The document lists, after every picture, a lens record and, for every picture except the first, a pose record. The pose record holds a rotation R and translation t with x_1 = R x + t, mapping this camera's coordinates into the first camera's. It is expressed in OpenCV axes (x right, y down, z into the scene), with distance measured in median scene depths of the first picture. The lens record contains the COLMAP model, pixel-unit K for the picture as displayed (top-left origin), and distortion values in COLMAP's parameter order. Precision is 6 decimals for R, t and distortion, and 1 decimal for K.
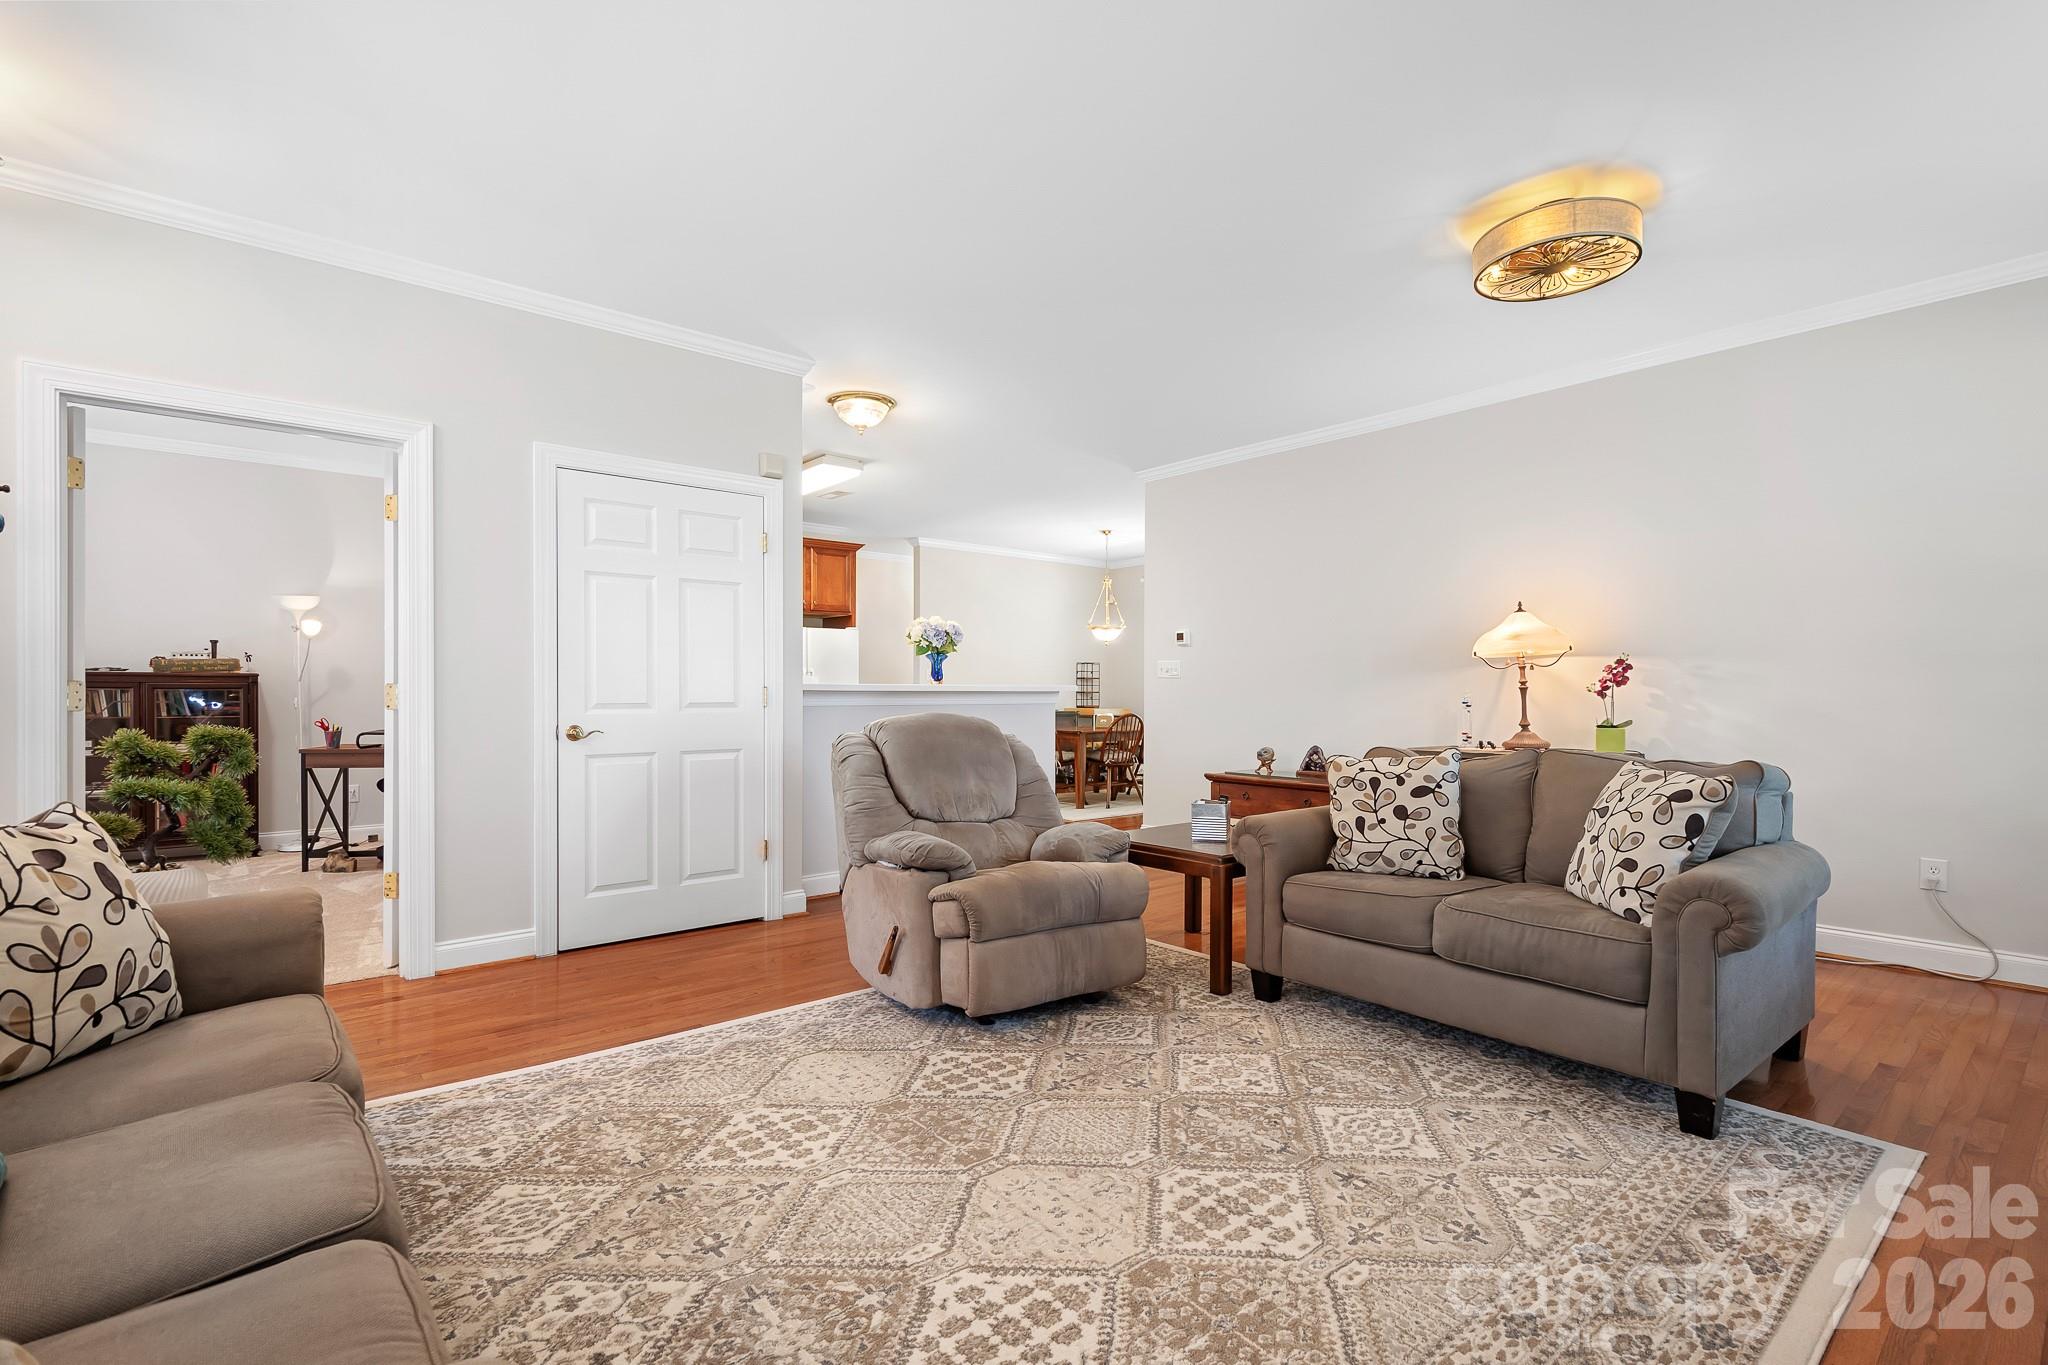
lens RADIAL K [[938.7, 0, 1021.1], [0, 938.7, 694.9], [0, 0, 1]] dist [-0.000276, -0.000232]
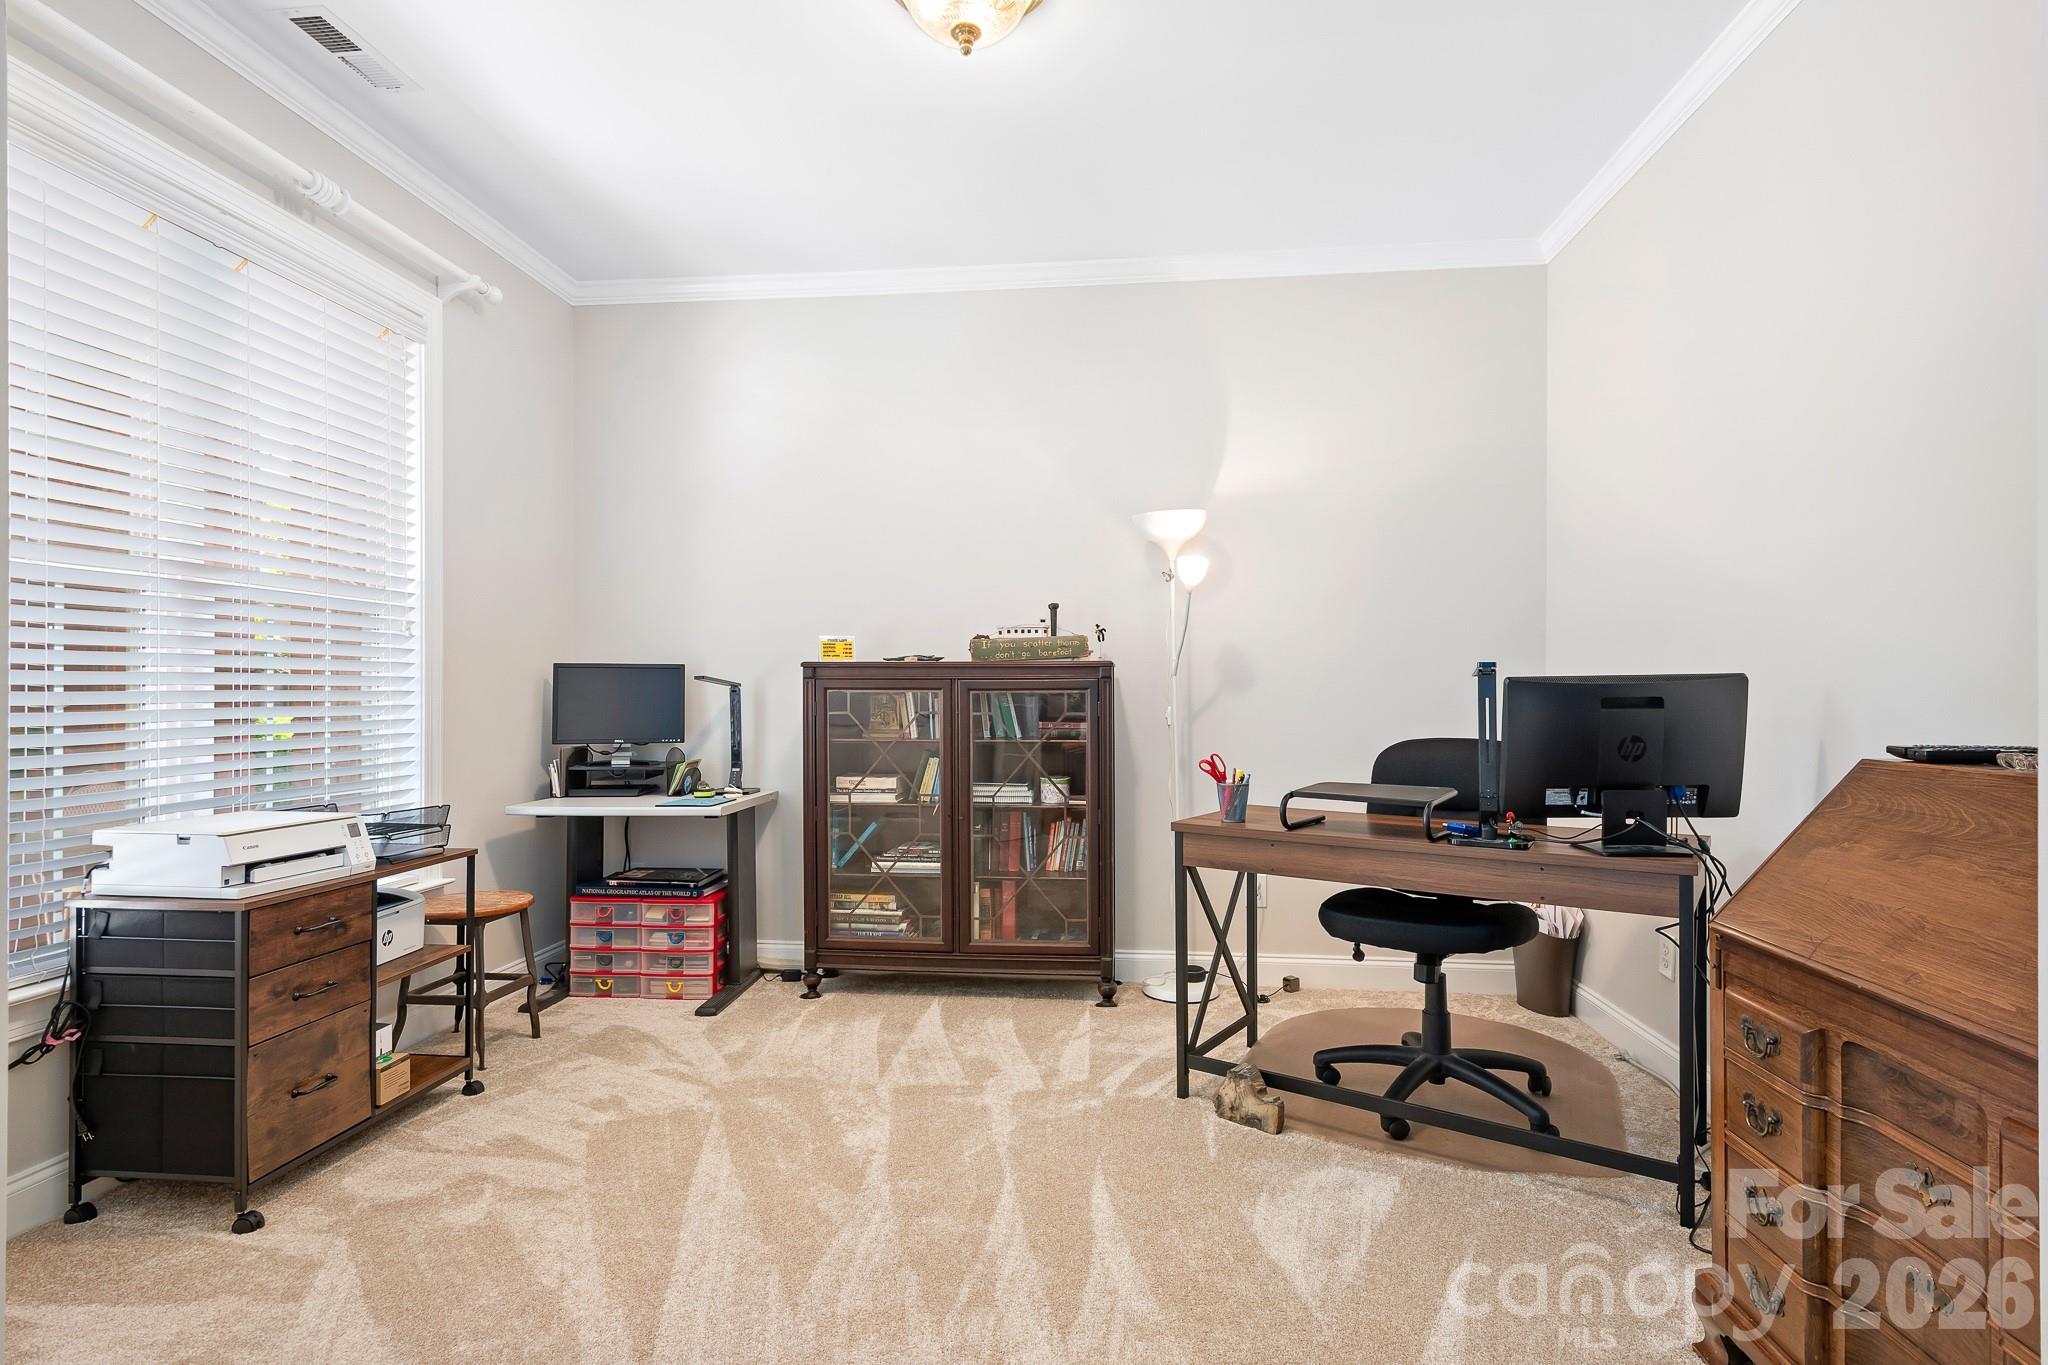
lens RADIAL K [[1054.9, 0, 1017.3], [0, 1054.9, 684.2], [0, 0, 1]] dist [0.012595, -0.000247]
pose [[0.689942, -0.008264, -0.723817, -0.428035], [-0.001223, 0.999920, -0.012582, -0.001891], [0.723863, 0.009566, 0.689877, 0.563206]]
